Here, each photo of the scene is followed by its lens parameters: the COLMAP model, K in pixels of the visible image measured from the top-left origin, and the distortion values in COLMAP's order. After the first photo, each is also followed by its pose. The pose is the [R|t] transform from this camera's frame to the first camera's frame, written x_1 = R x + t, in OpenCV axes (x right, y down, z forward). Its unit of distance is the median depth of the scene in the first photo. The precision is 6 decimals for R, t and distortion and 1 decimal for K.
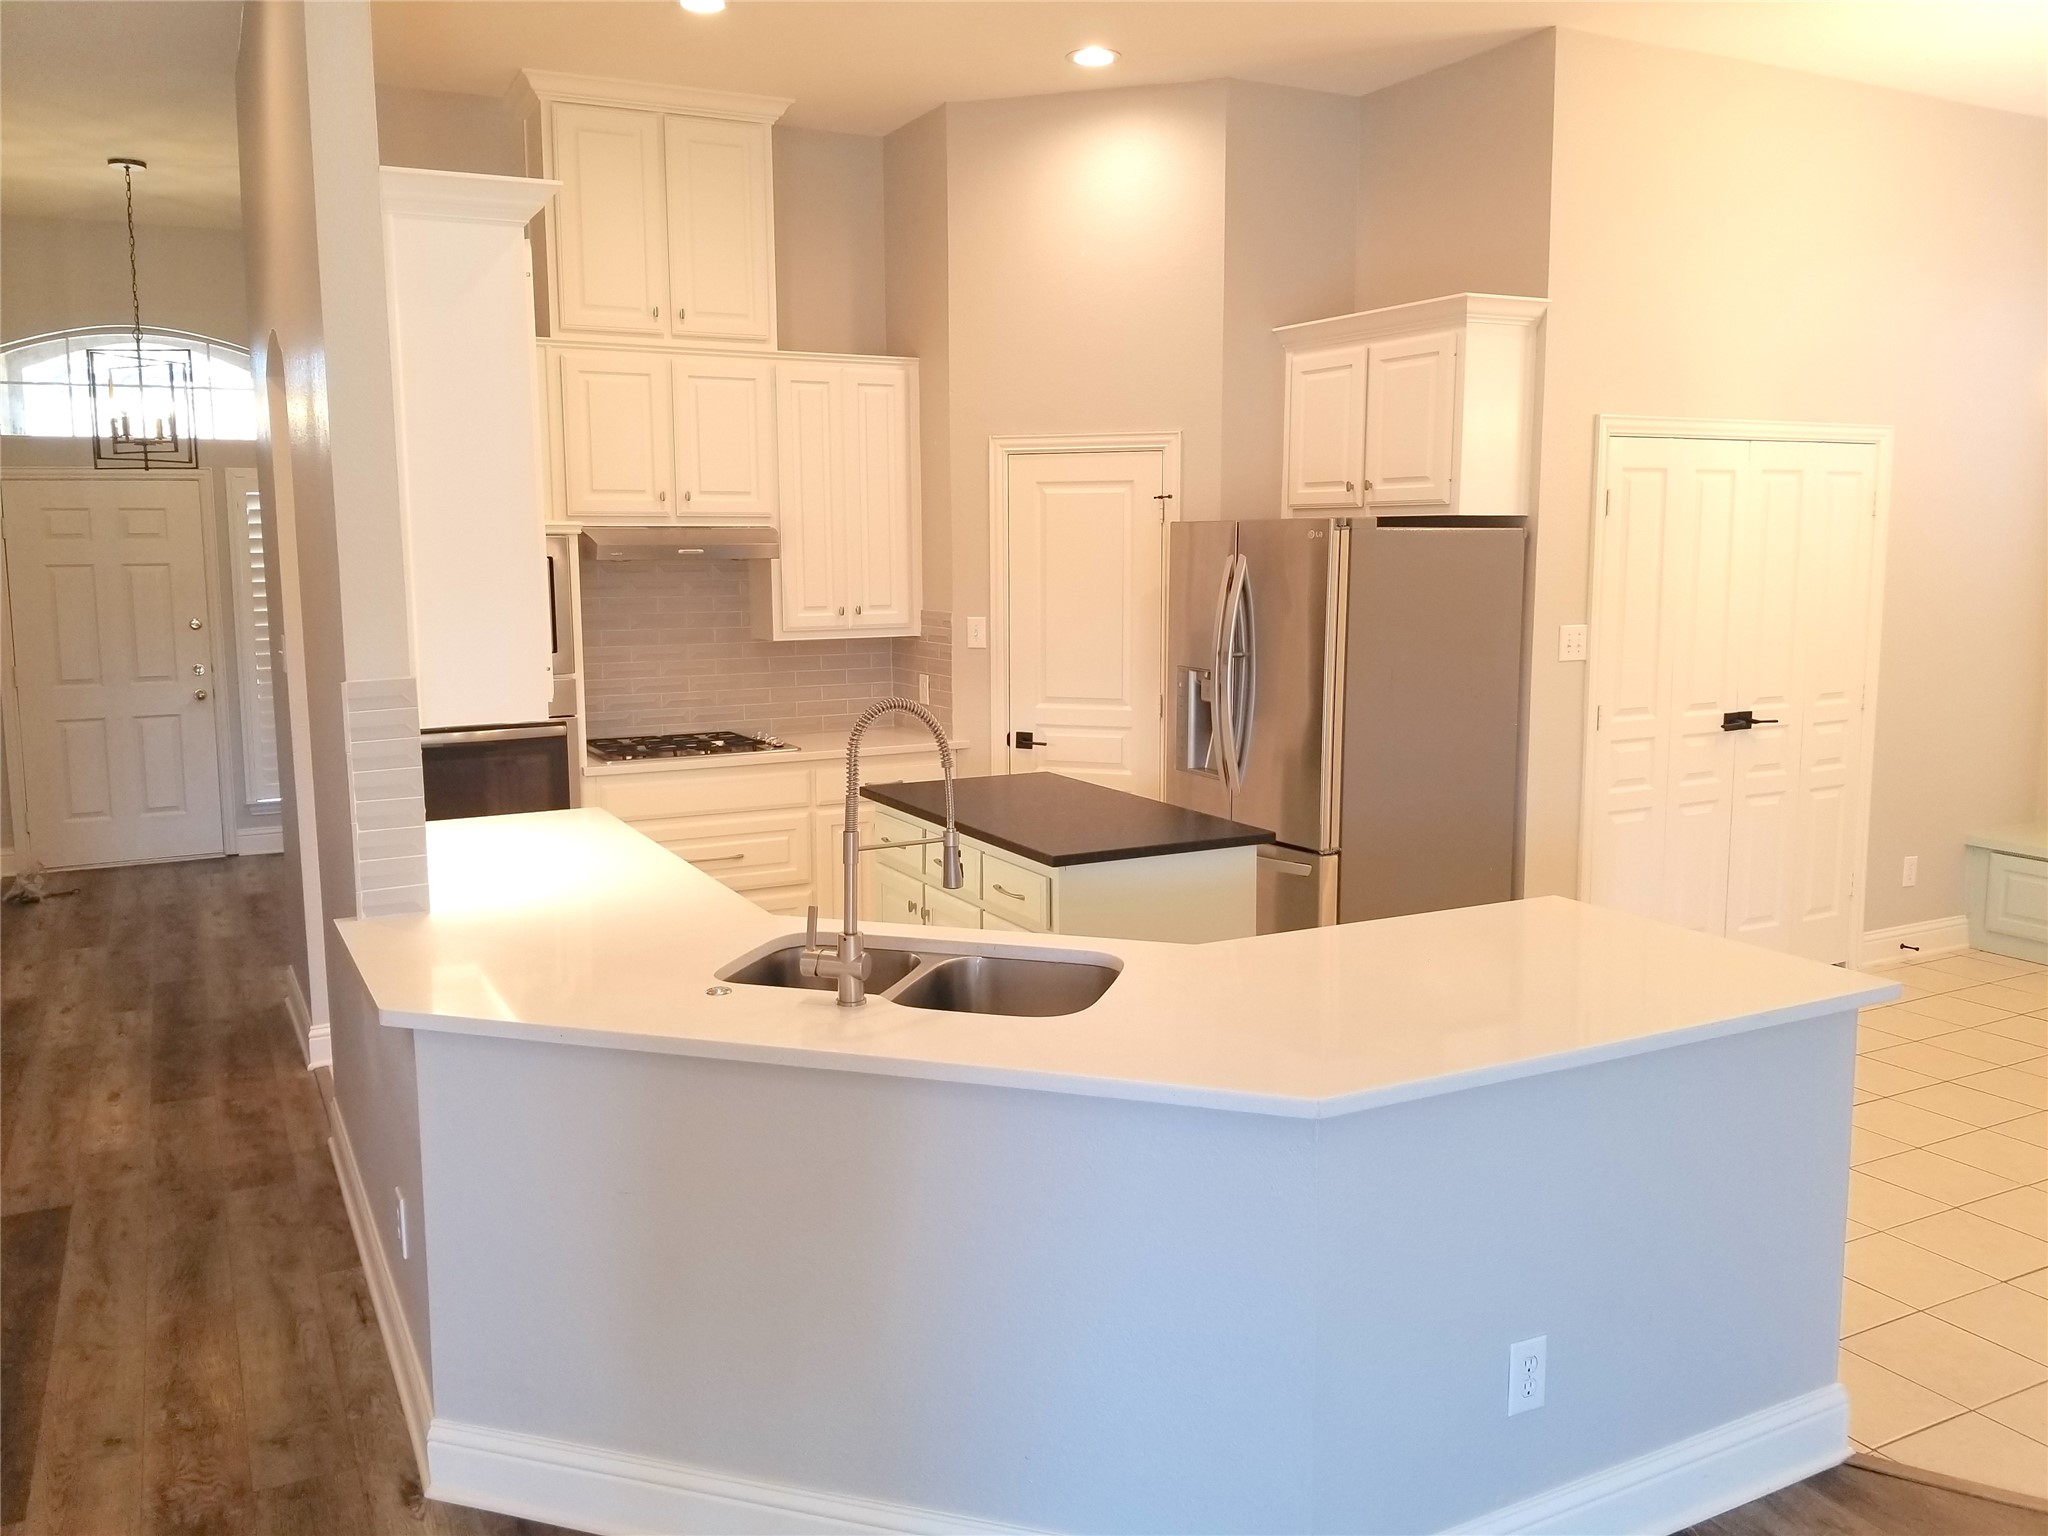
lens RADIAL K [[1607.4, 0, 1019.5], [0, 1607.4, 756.2], [0, 0, 1]] dist [0.096162, -0.181279]
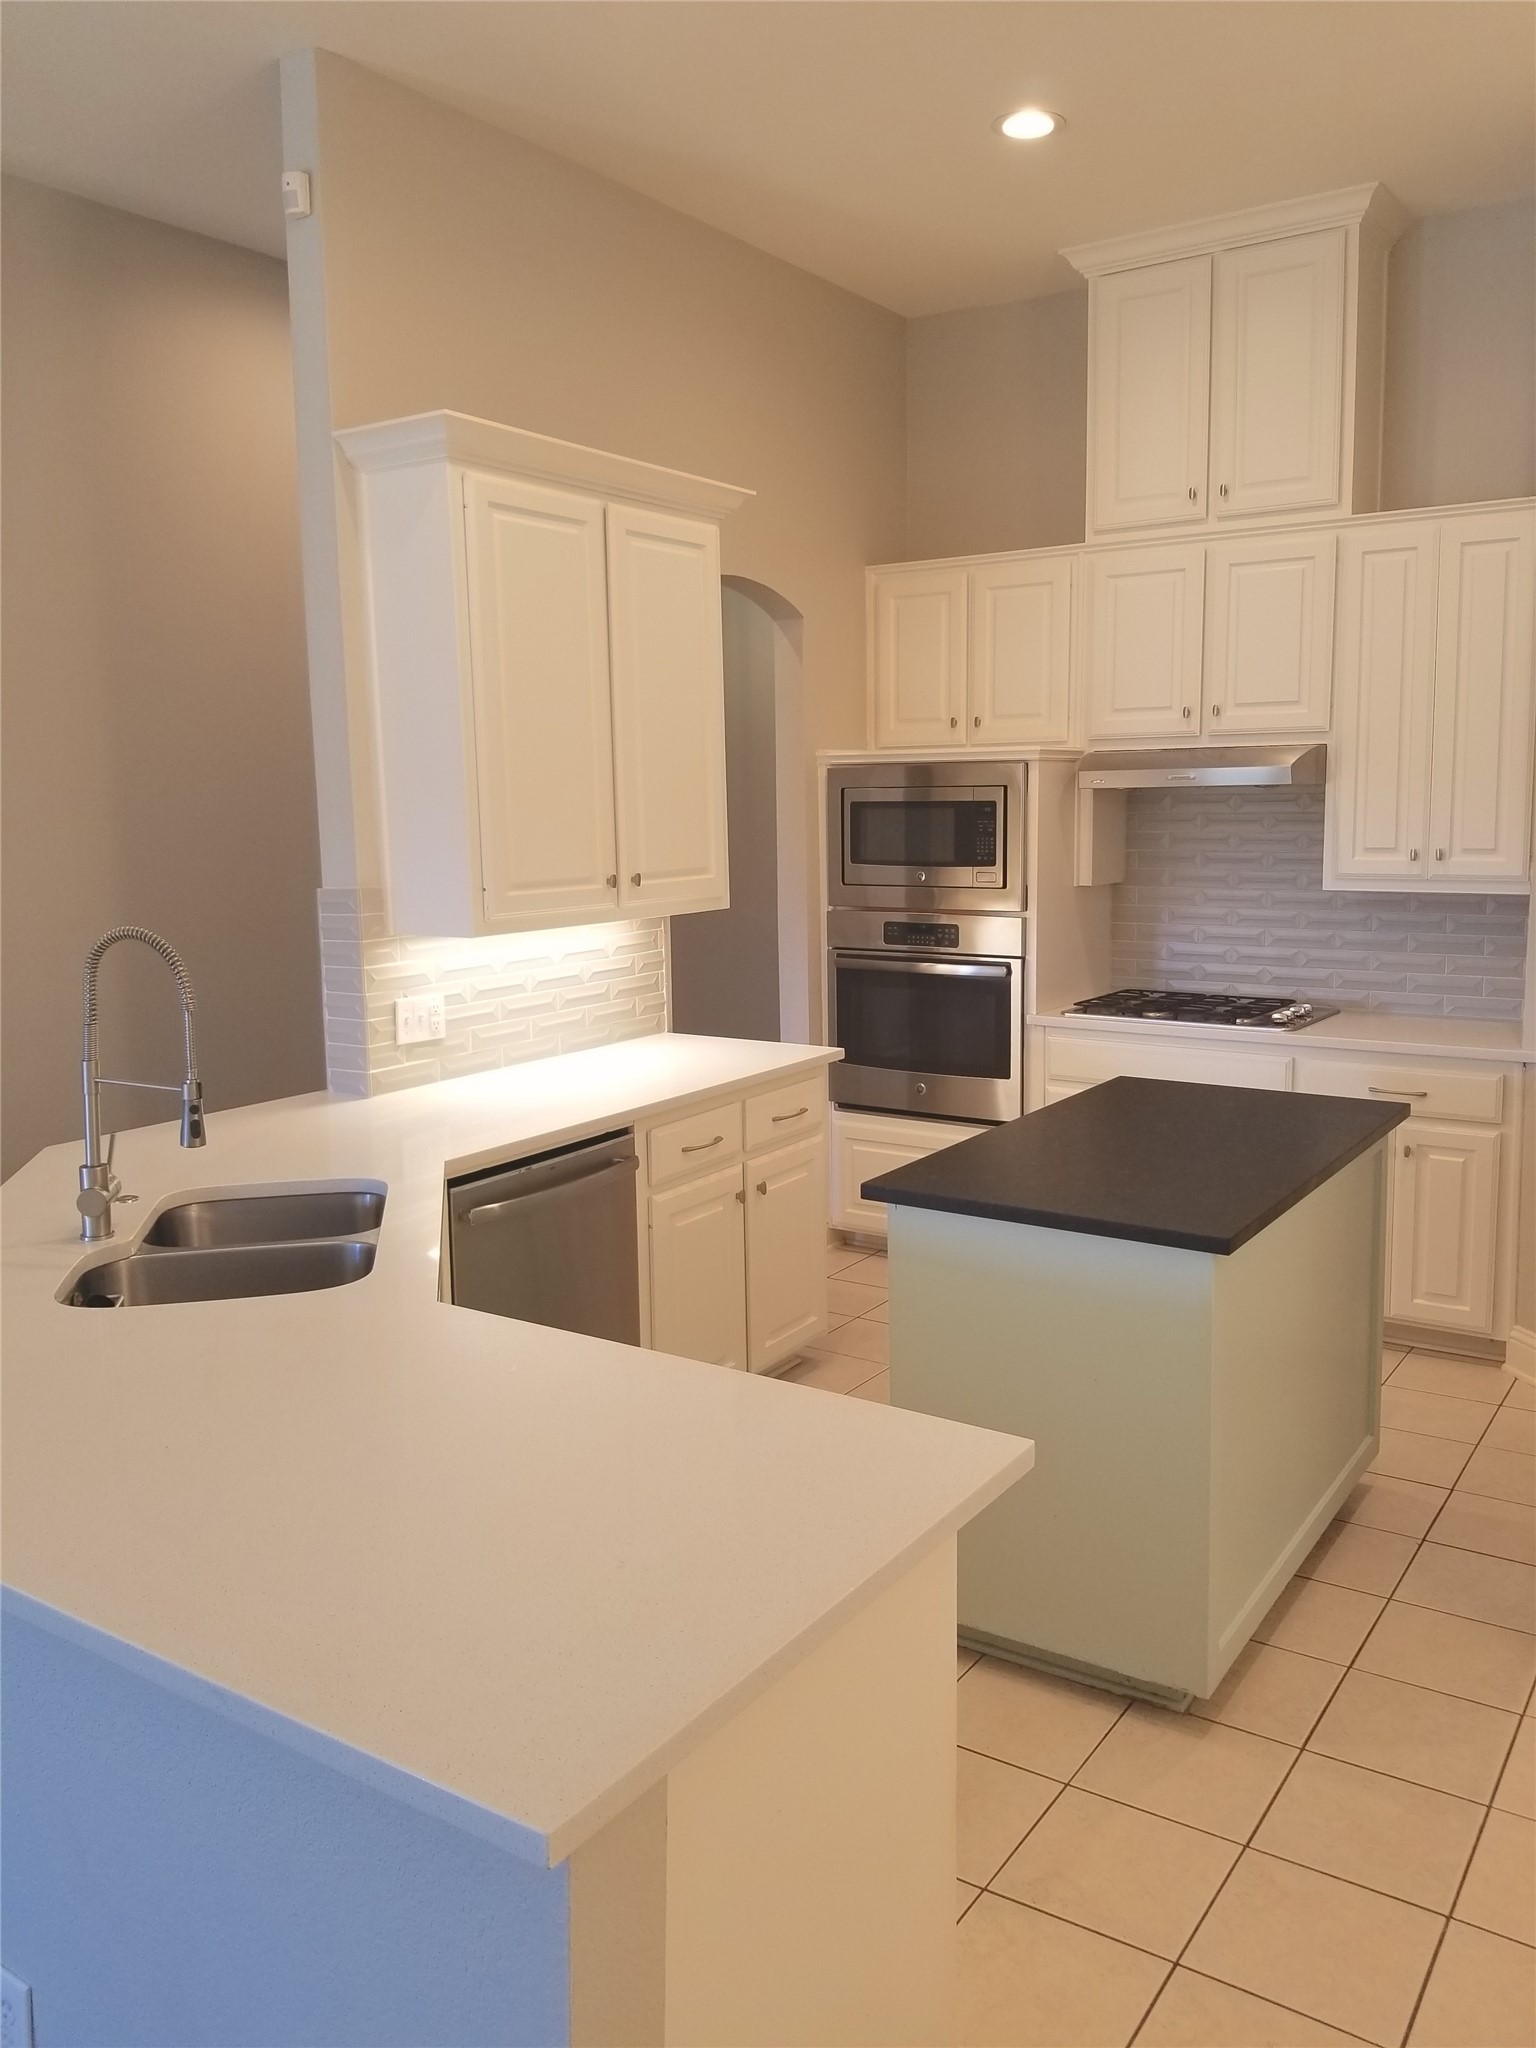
lens RADIAL K [[1607.4, 0, 770.6], [0, 1607.4, 994.4], [0, 0, 1]] dist [0.096162, -0.181279]
pose [[0.475933, 0.111169, -0.872427, 0.401103], [-0.109365, 0.991760, 0.066714, -0.043526], [0.872655, 0.063661, 0.484170, 0.379660]]
